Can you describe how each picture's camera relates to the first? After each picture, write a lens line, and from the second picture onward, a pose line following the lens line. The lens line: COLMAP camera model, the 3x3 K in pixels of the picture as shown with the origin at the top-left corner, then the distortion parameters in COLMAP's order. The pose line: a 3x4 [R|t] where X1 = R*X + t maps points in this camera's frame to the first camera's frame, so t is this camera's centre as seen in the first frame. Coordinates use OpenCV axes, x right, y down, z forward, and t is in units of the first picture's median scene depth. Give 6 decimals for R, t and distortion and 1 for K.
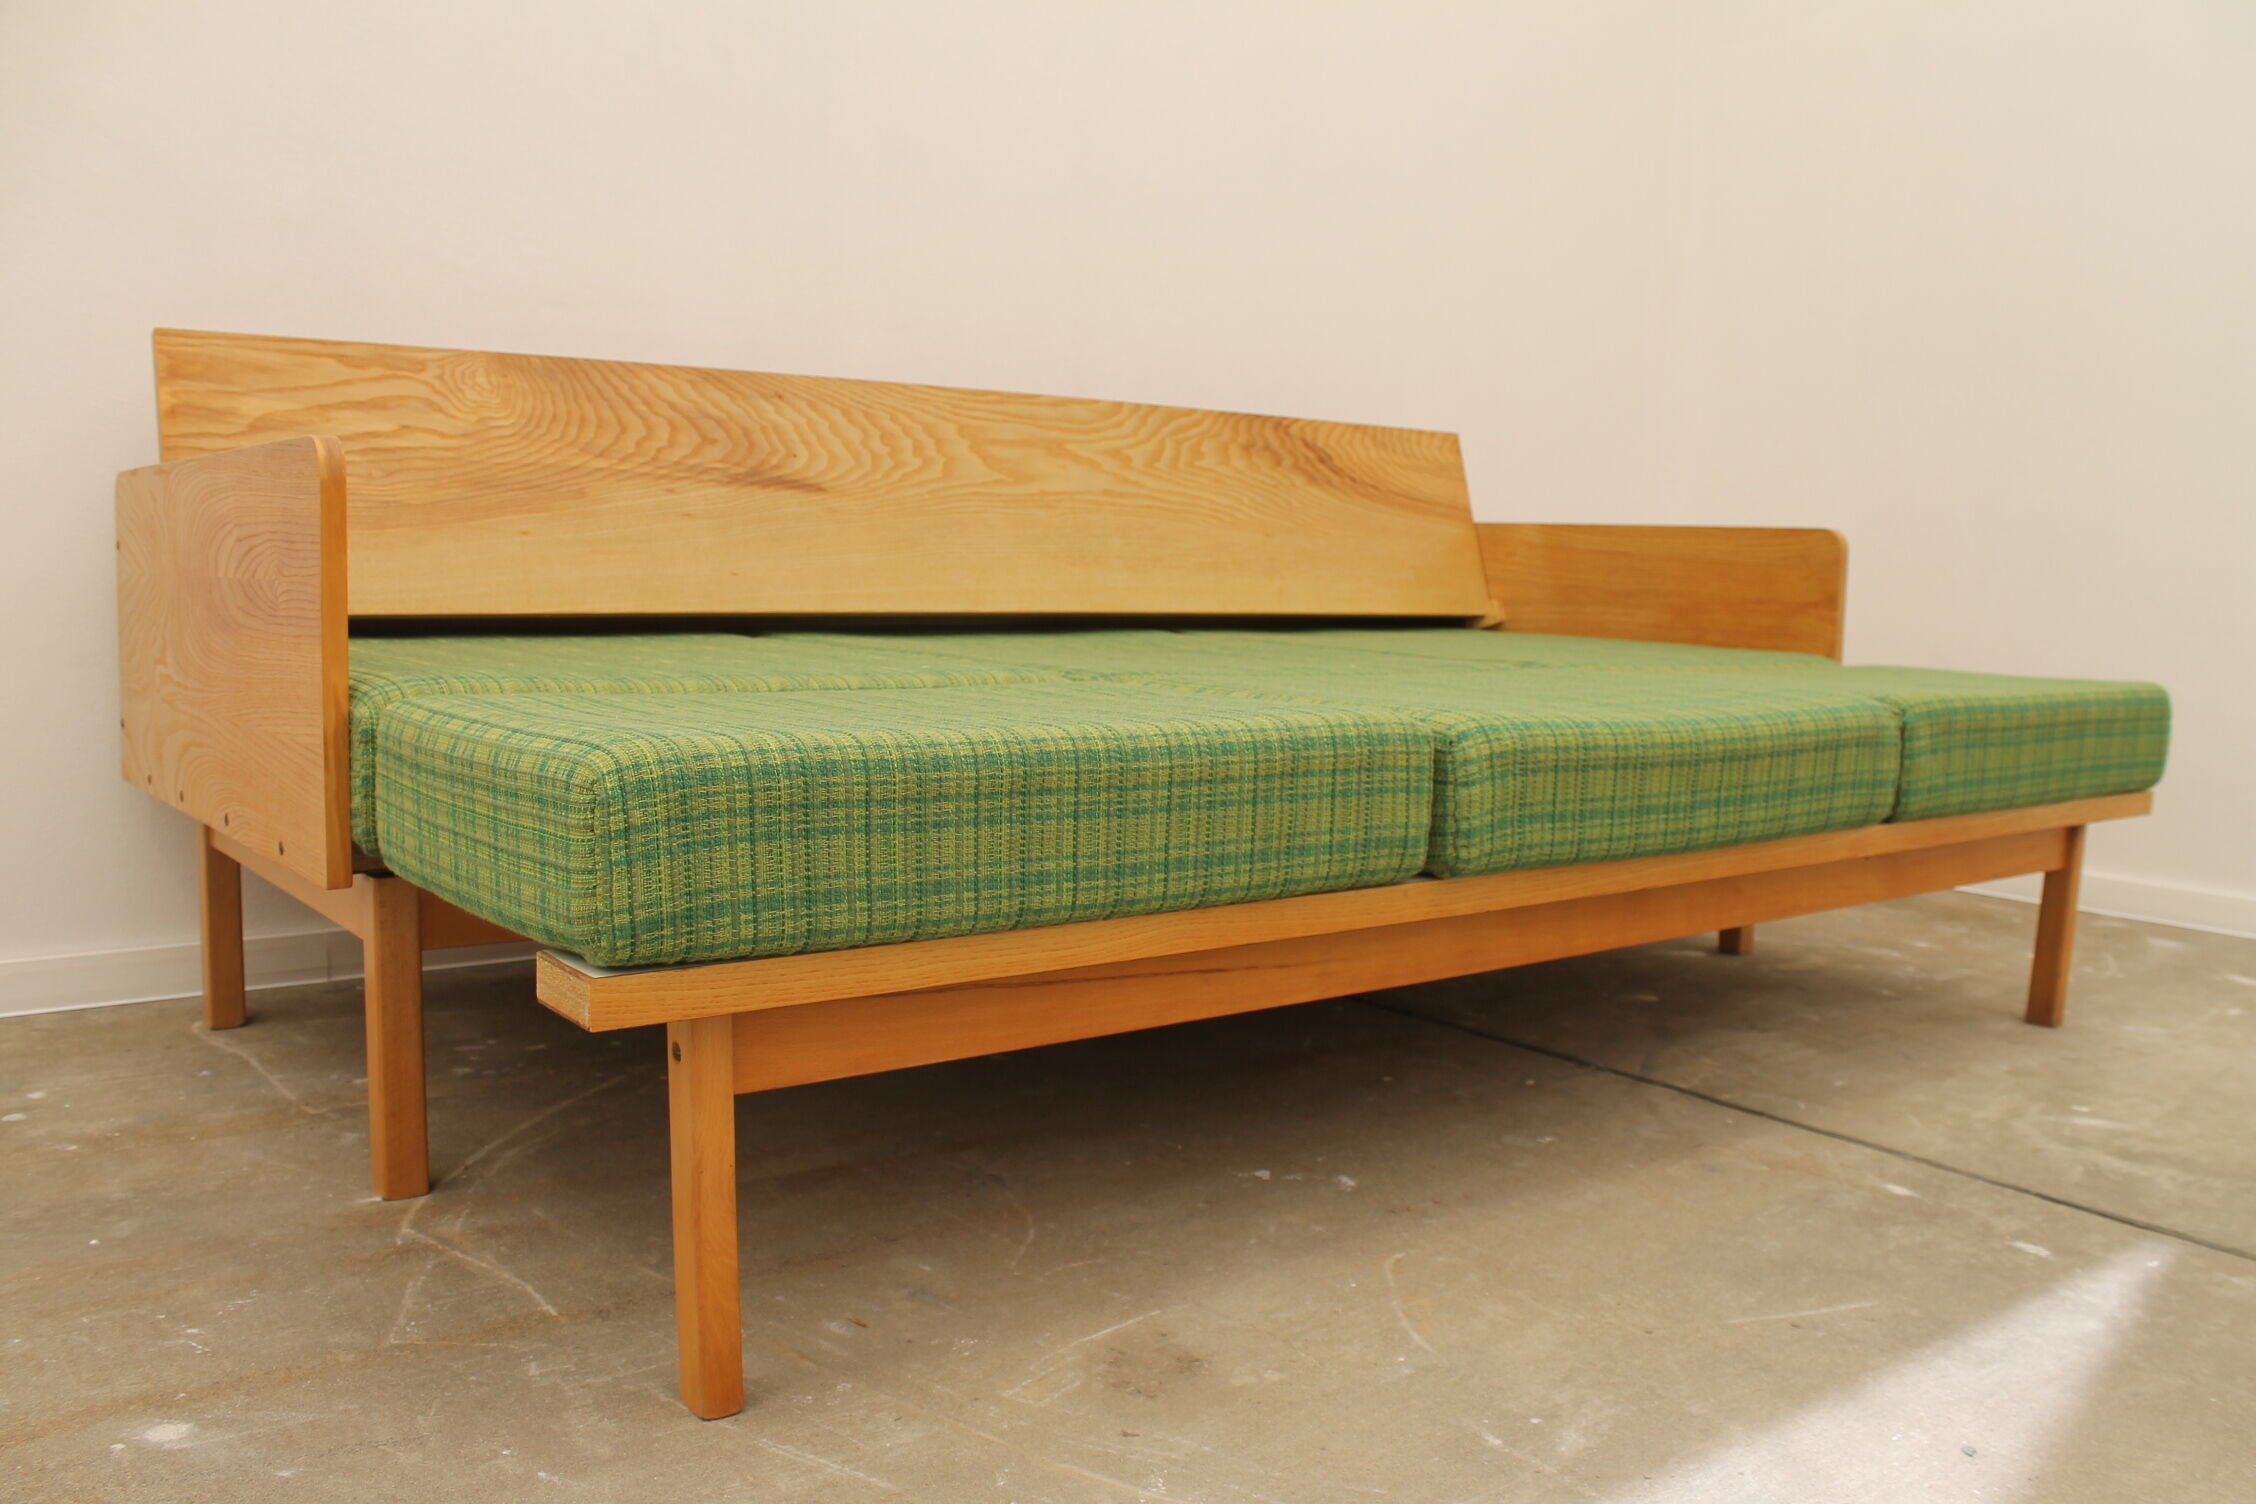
lens RADIAL K [[1925.4, 0, 1165.0], [0, 1925.4, 753.3], [0, 0, 1]] dist [-0.159697, 0.137258]
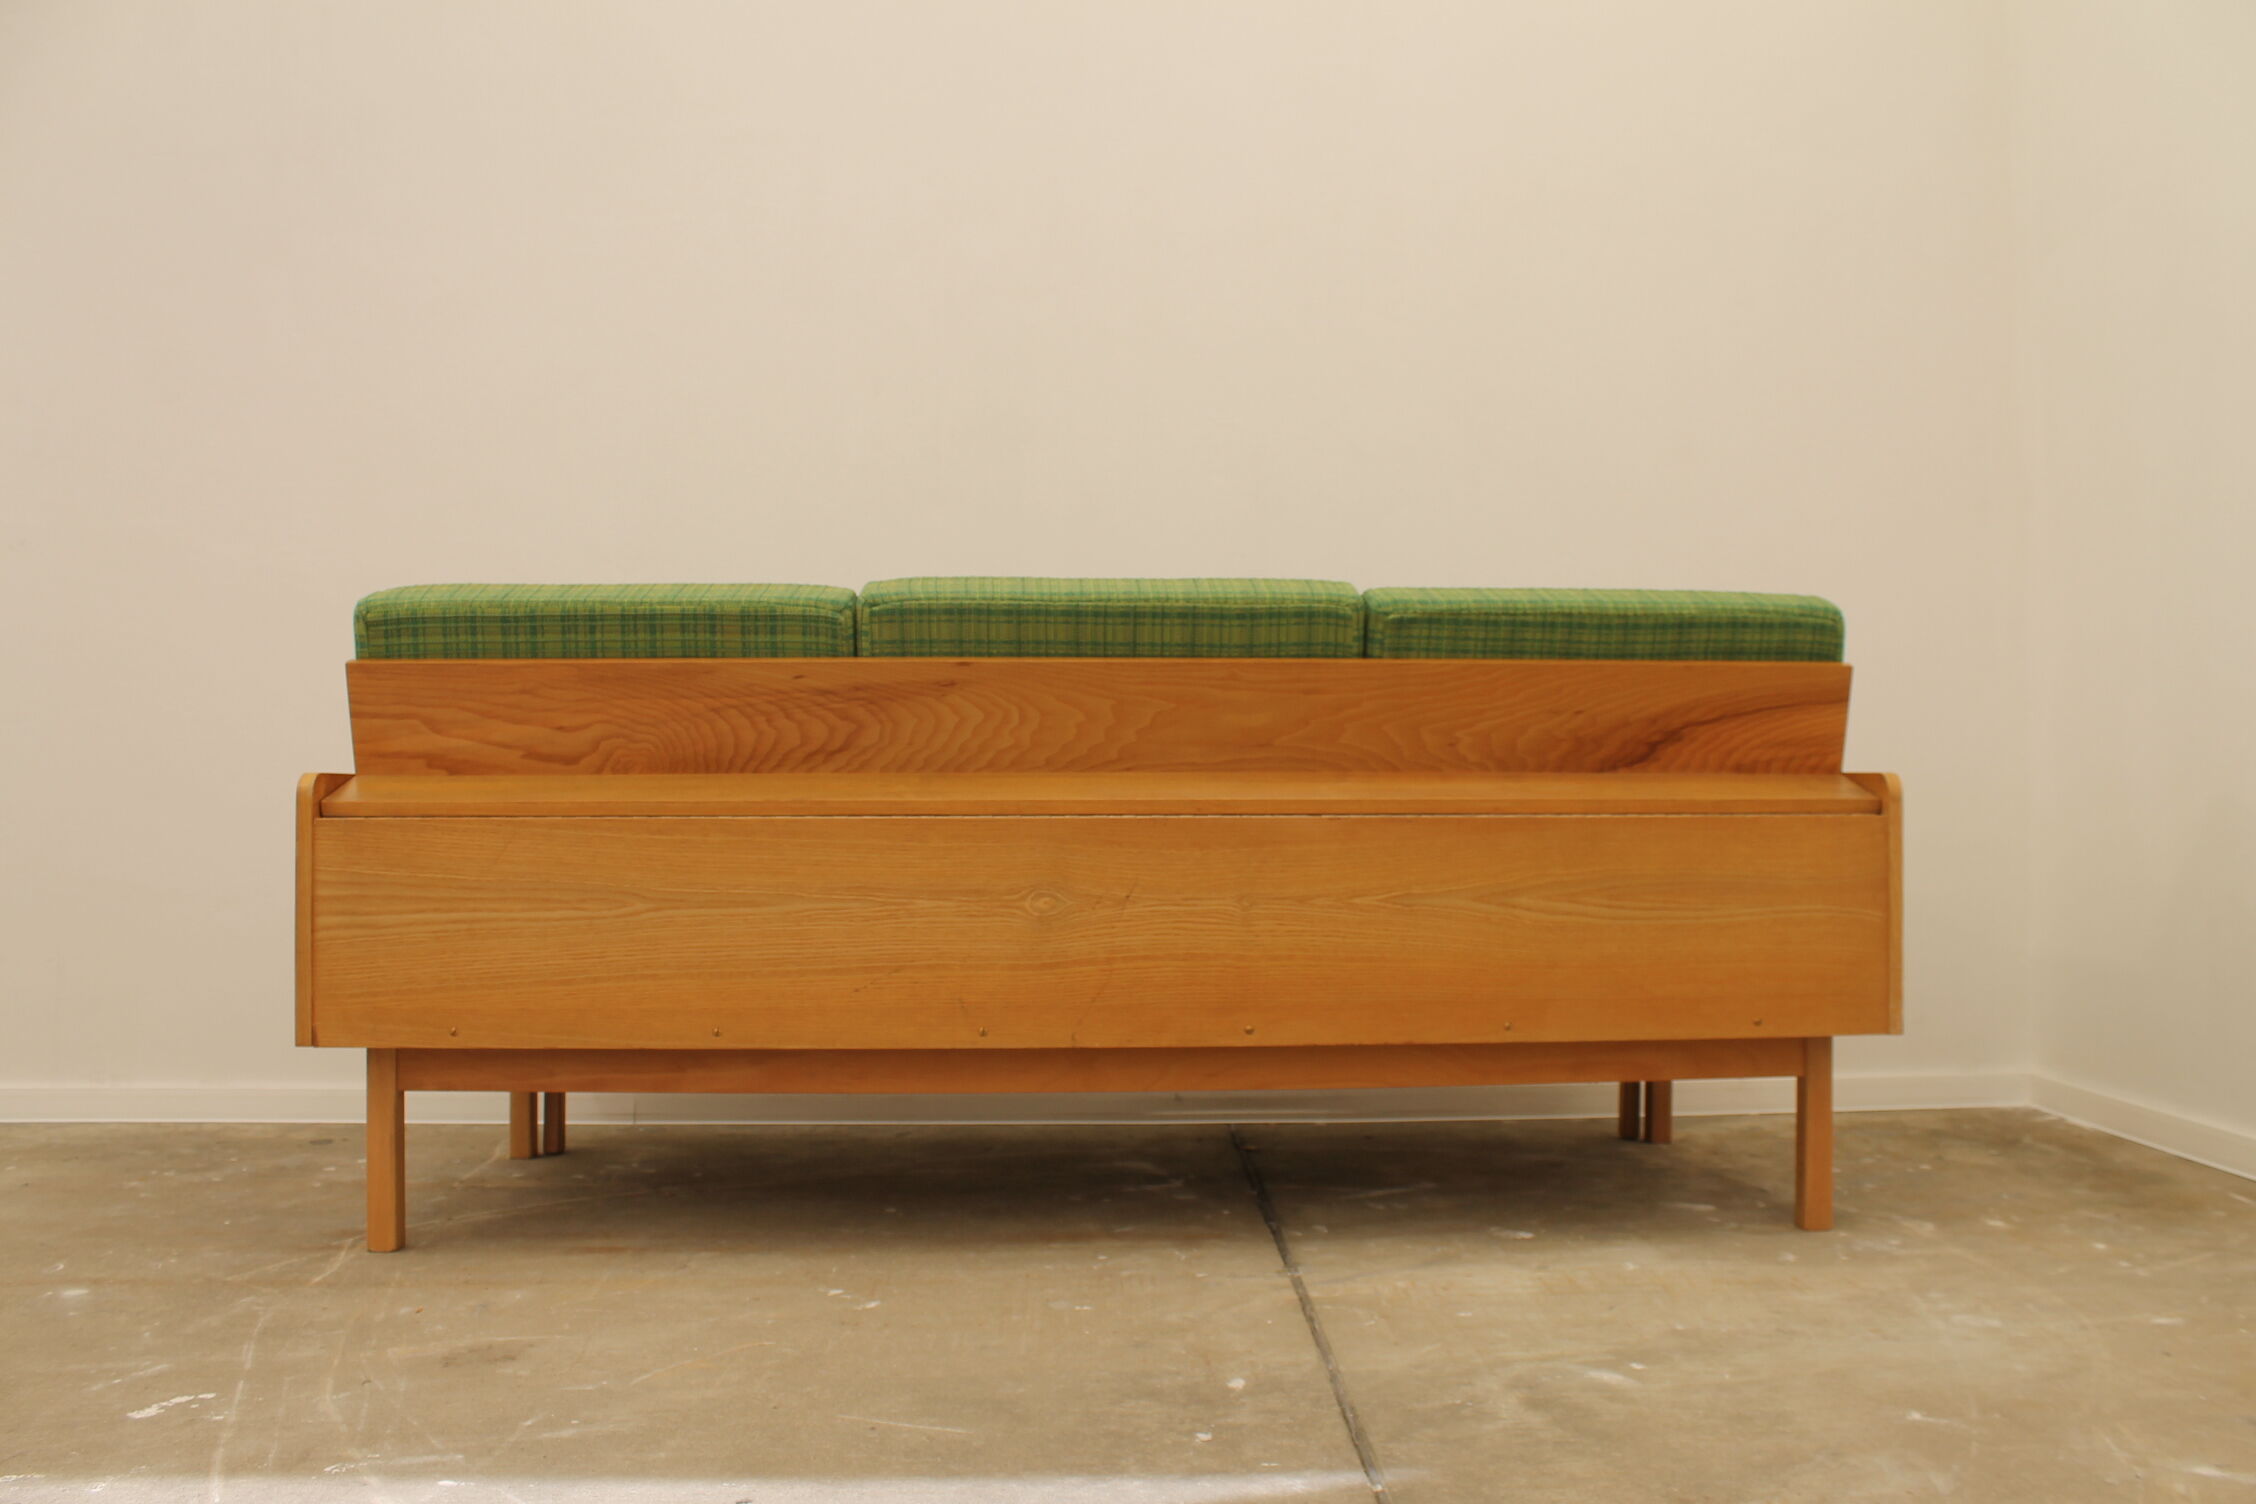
lens RADIAL K [[1925.4, 0, 1141.6], [0, 1925.4, 748.4], [0, 0, 1]] dist [-0.159697, 0.137258]
pose [[0.805774, -0.046316, -0.590409, 0.816287], [-0.035532, 0.991360, -0.126263, 0.004772], [0.591156, 0.122718, 0.797167, 0.028460]]
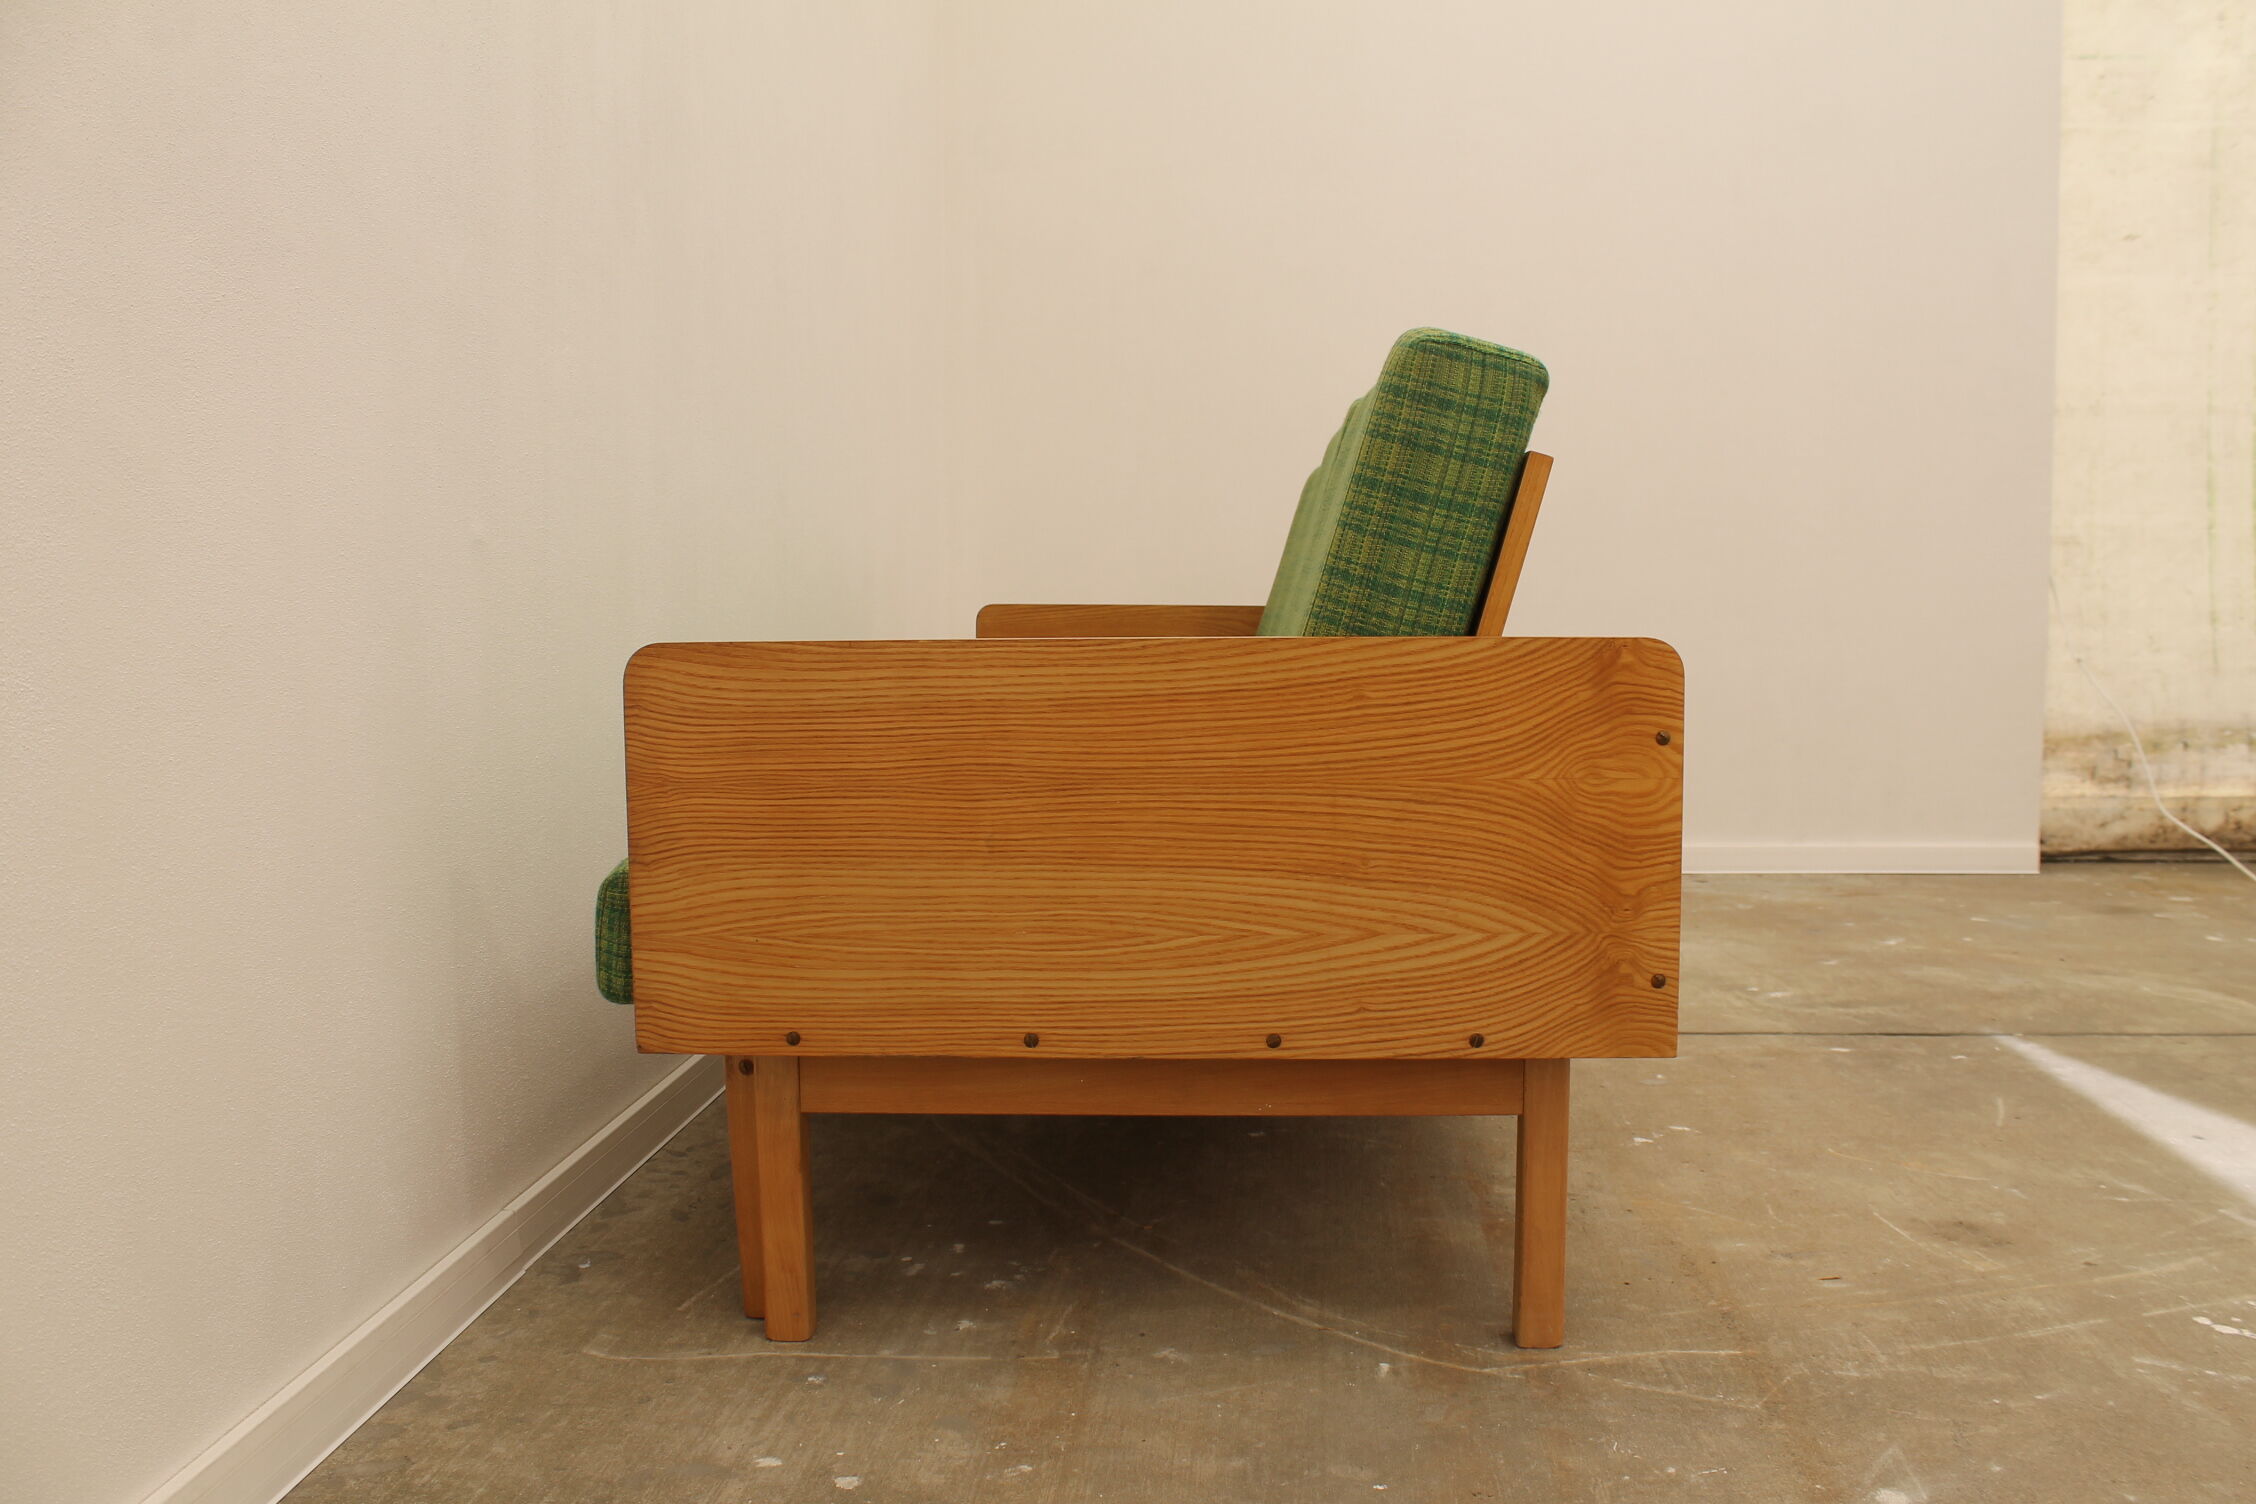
lens RADIAL K [[1925.4, 0, 1160.9], [0, 1925.4, 758.5], [0, 0, 1]] dist [-0.159697, 0.137258]
pose [[0.663887, -0.101224, 0.740950, -0.905275], [0.102130, 0.993786, 0.044257, -0.109836], [-0.740826, 0.046292, 0.670100, 0.282929]]
